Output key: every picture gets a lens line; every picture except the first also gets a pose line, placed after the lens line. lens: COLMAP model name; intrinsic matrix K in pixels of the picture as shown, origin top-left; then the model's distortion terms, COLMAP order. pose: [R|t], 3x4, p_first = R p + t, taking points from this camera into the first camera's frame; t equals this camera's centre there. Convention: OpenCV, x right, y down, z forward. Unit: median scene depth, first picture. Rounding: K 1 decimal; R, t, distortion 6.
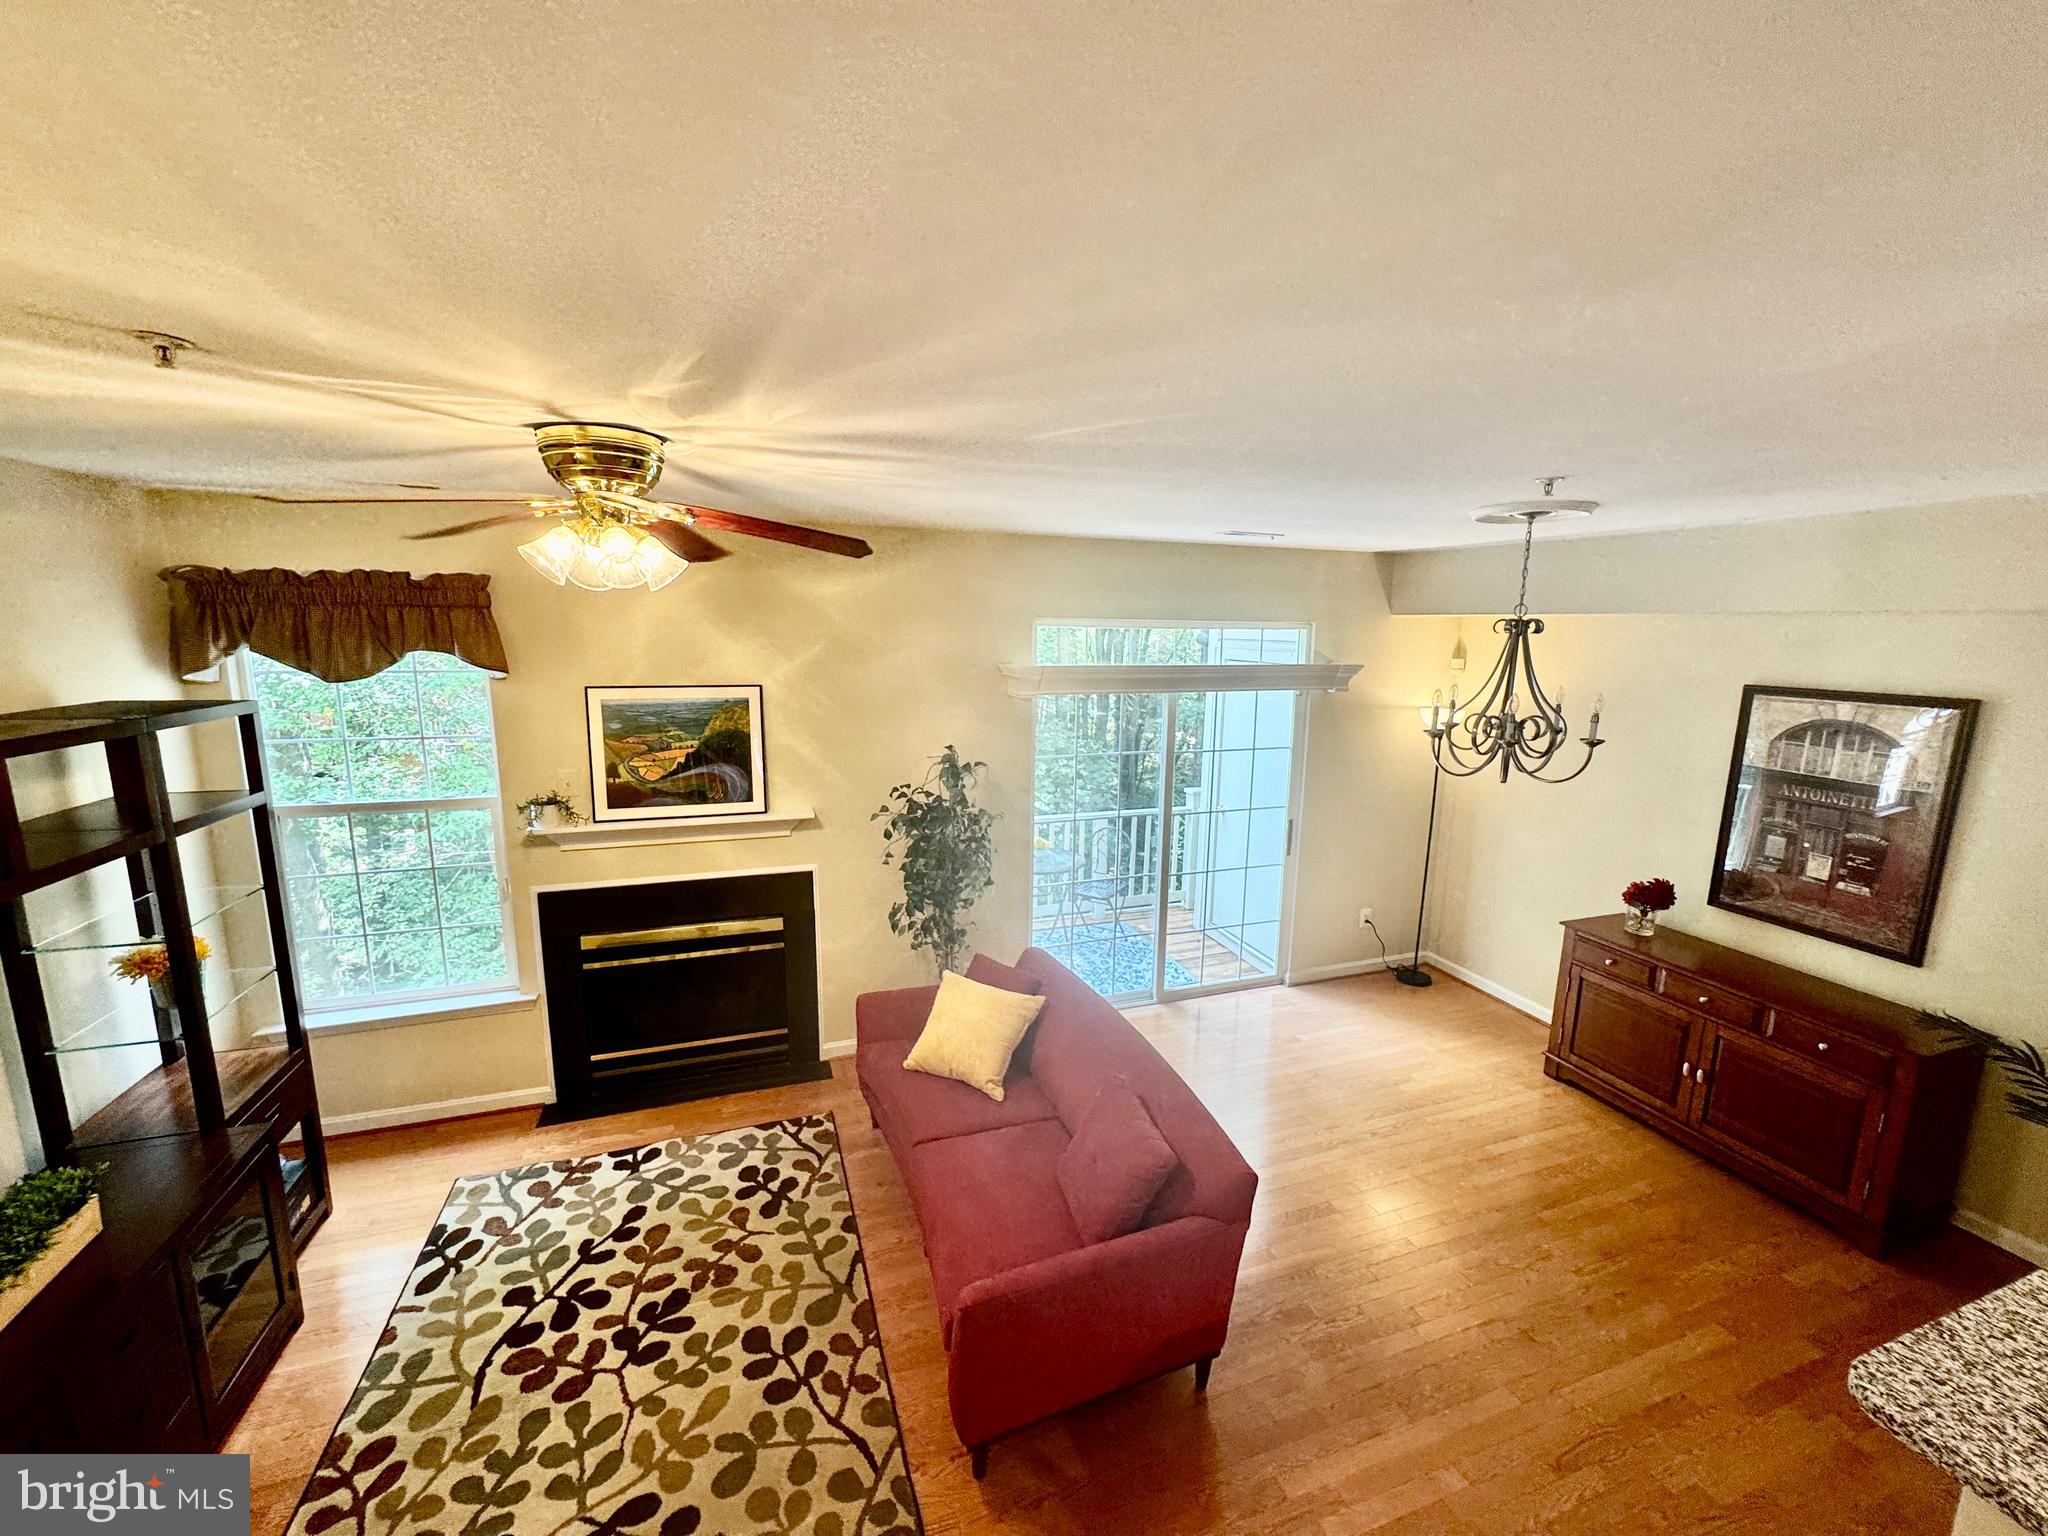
lens RADIAL K [[818.0, 0, 1023.9], [0, 818.0, 772.0], [0, 0, 1]] dist [-0.002442, -0.000074]
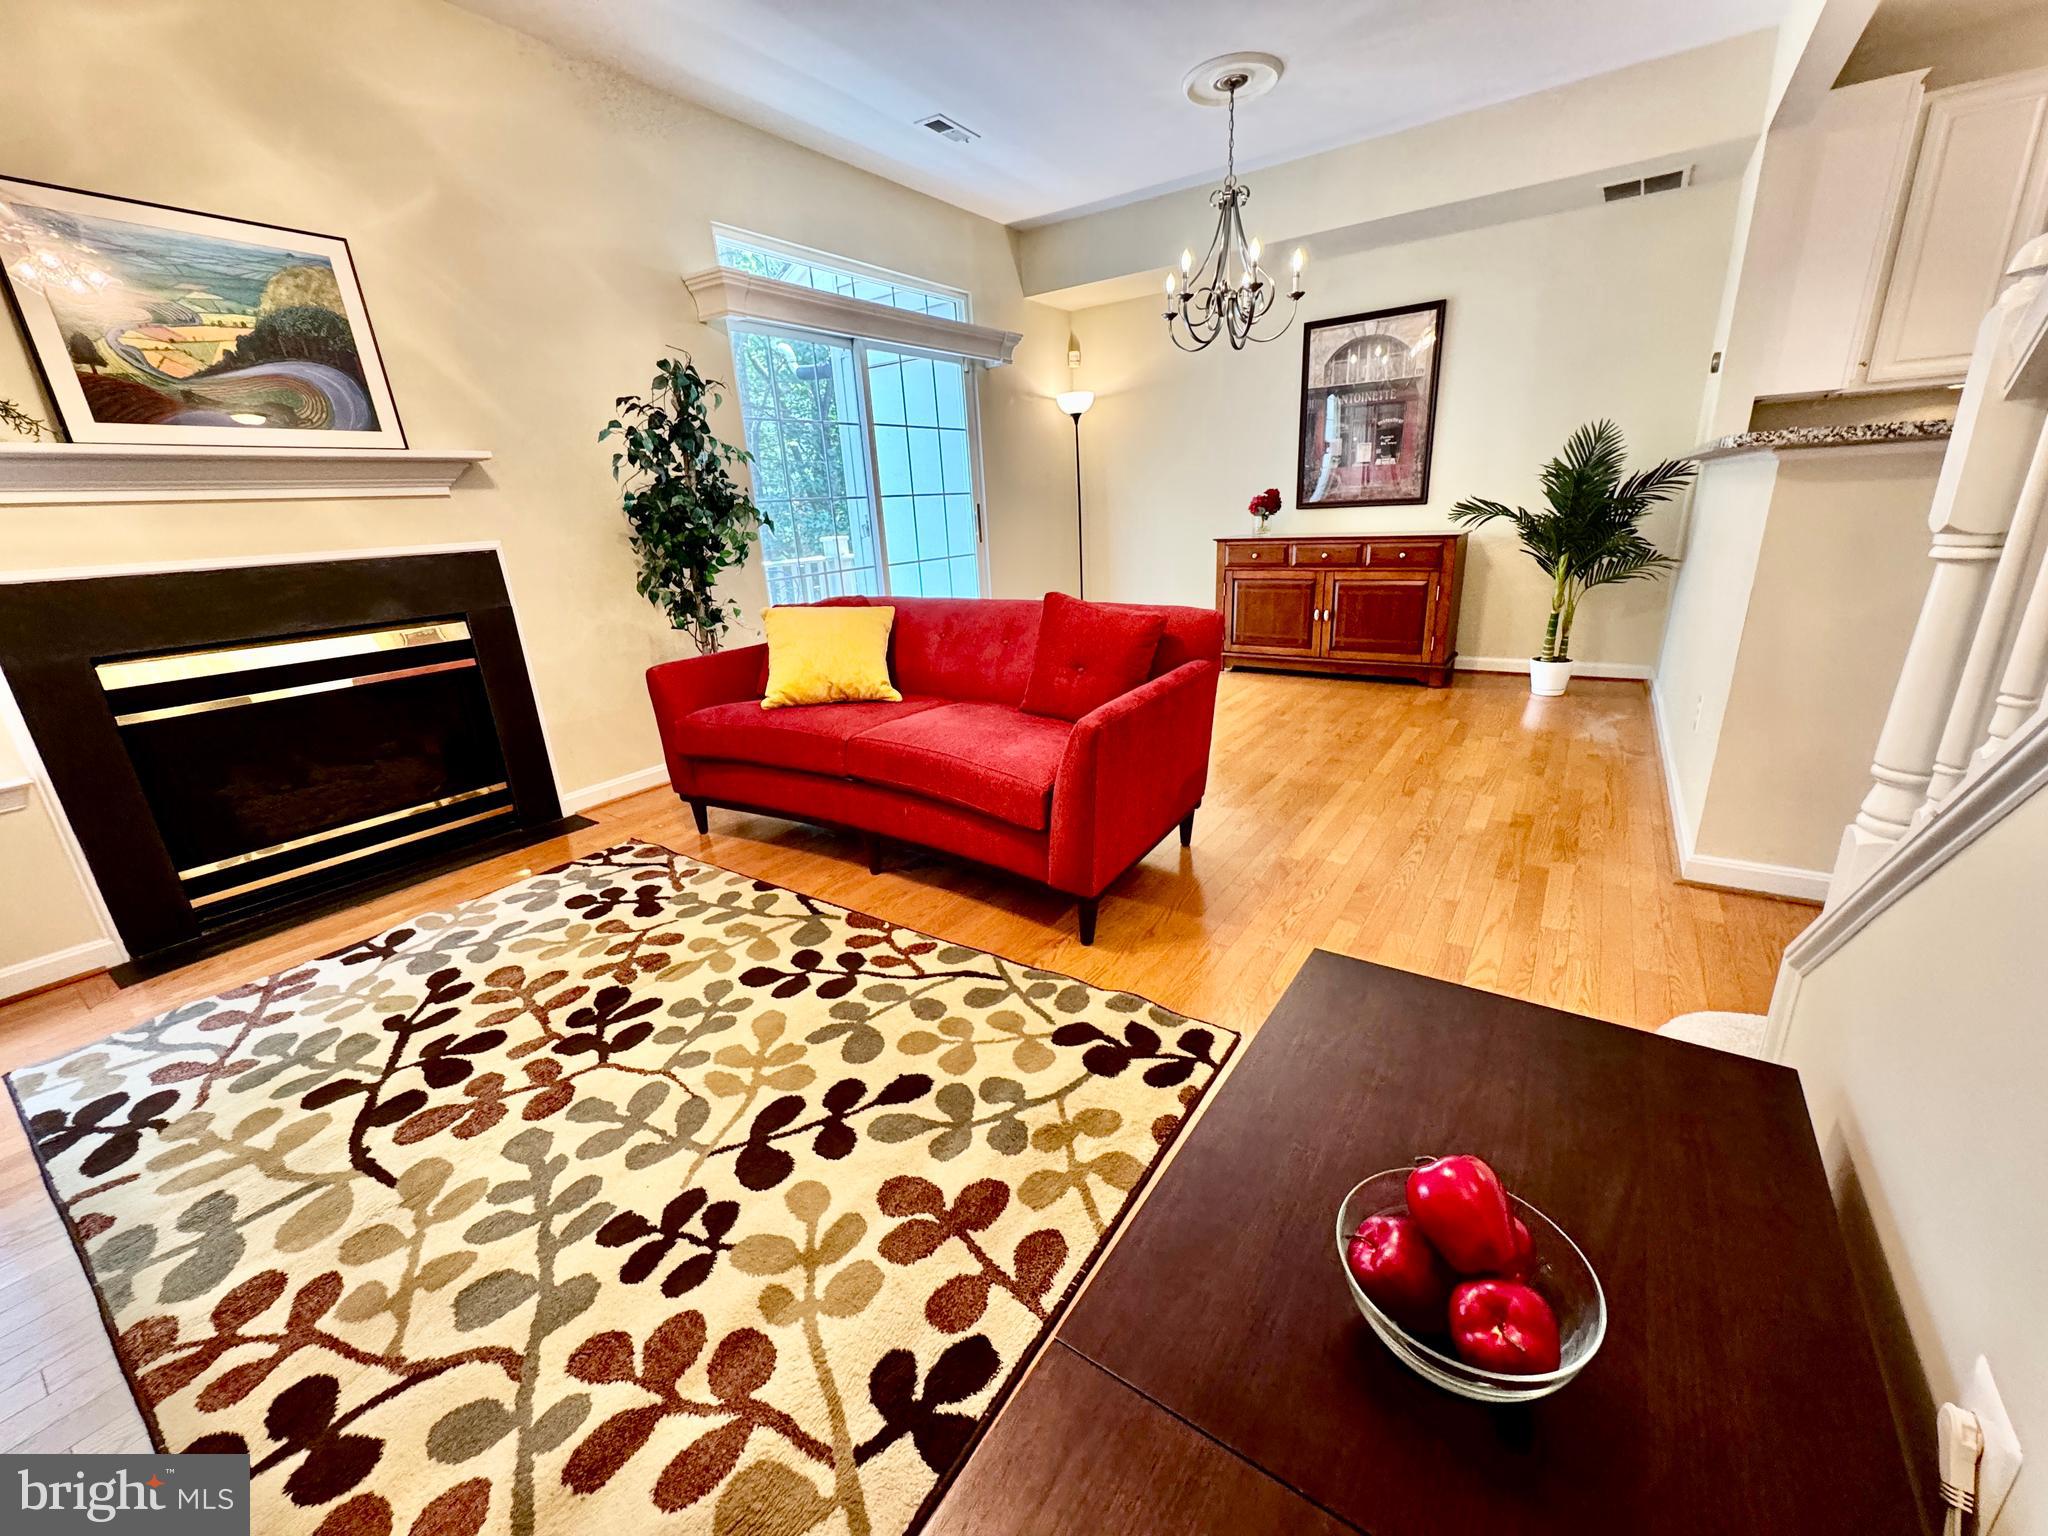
lens RADIAL K [[818.0, 0, 1027.8], [0, 818.0, 770.7], [0, 0, 1]] dist [-0.002442, -0.000074]
pose [[0.803262, -0.237036, 0.546428, -0.379821], [0.165332, 0.970084, 0.177772, 0.305770], [-0.572219, -0.052455, 0.818422, 0.164559]]
